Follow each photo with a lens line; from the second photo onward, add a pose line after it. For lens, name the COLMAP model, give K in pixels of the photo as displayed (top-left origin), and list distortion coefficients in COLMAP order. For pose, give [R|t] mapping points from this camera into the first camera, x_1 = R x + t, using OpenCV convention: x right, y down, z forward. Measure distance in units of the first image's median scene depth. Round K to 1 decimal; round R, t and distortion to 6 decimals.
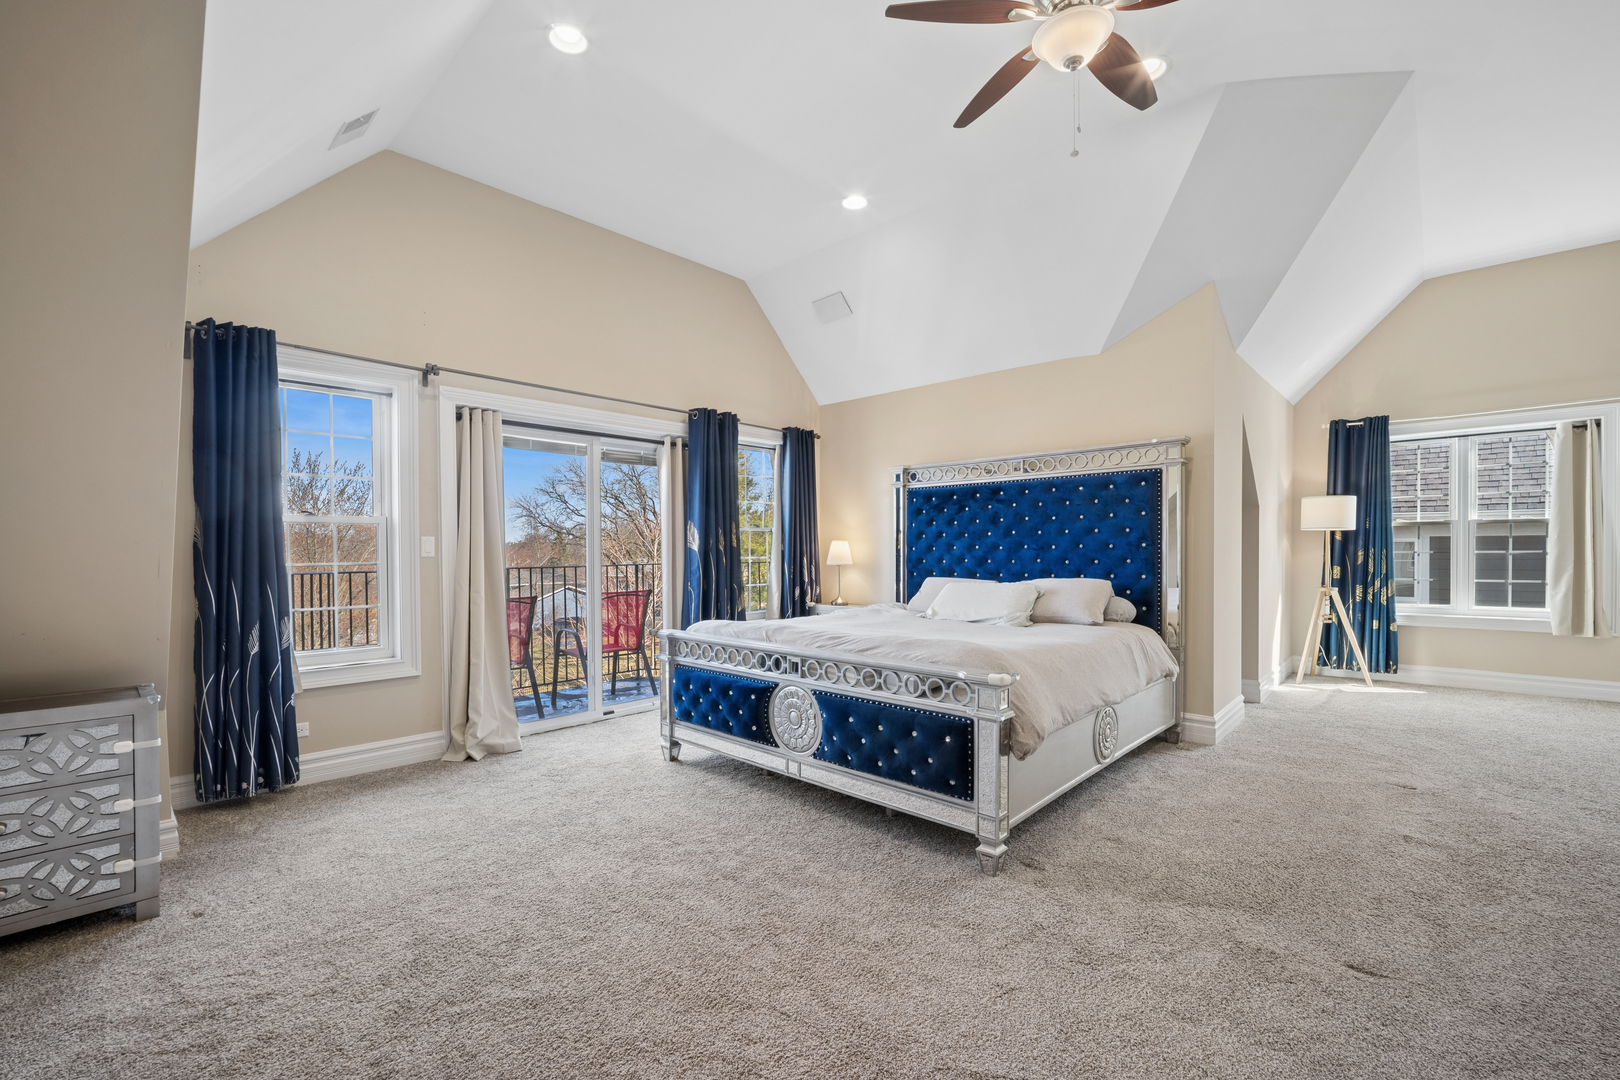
lens RADIAL K [[677.2, 0, 809.5], [0, 677.2, 546.7], [0, 0, 1]] dist [0.003317, 0.003494]
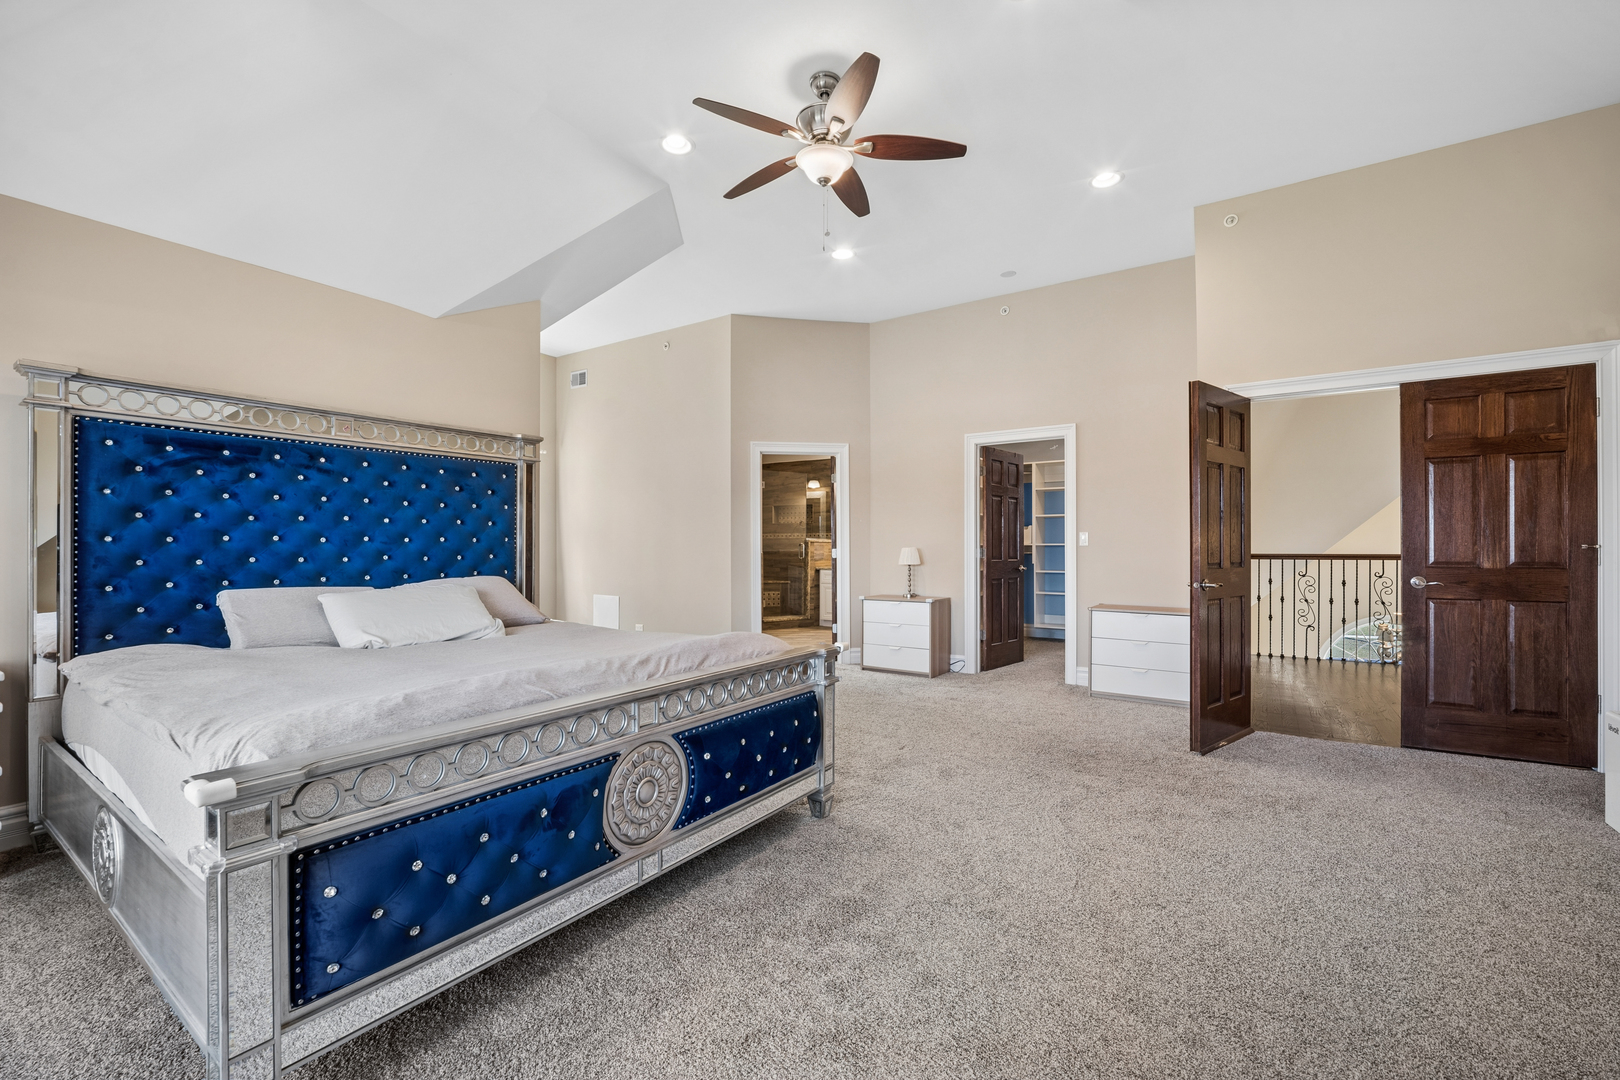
lens RADIAL K [[677.2, 0, 805.6], [0, 677.2, 548.6], [0, 0, 1]] dist [0.003317, 0.003494]
pose [[-0.145627, 0.008898, 0.989300, -0.502491], [0.005997, 0.999949, -0.008111, 0.019796], [-0.989321, 0.004752, -0.145673, 0.686813]]
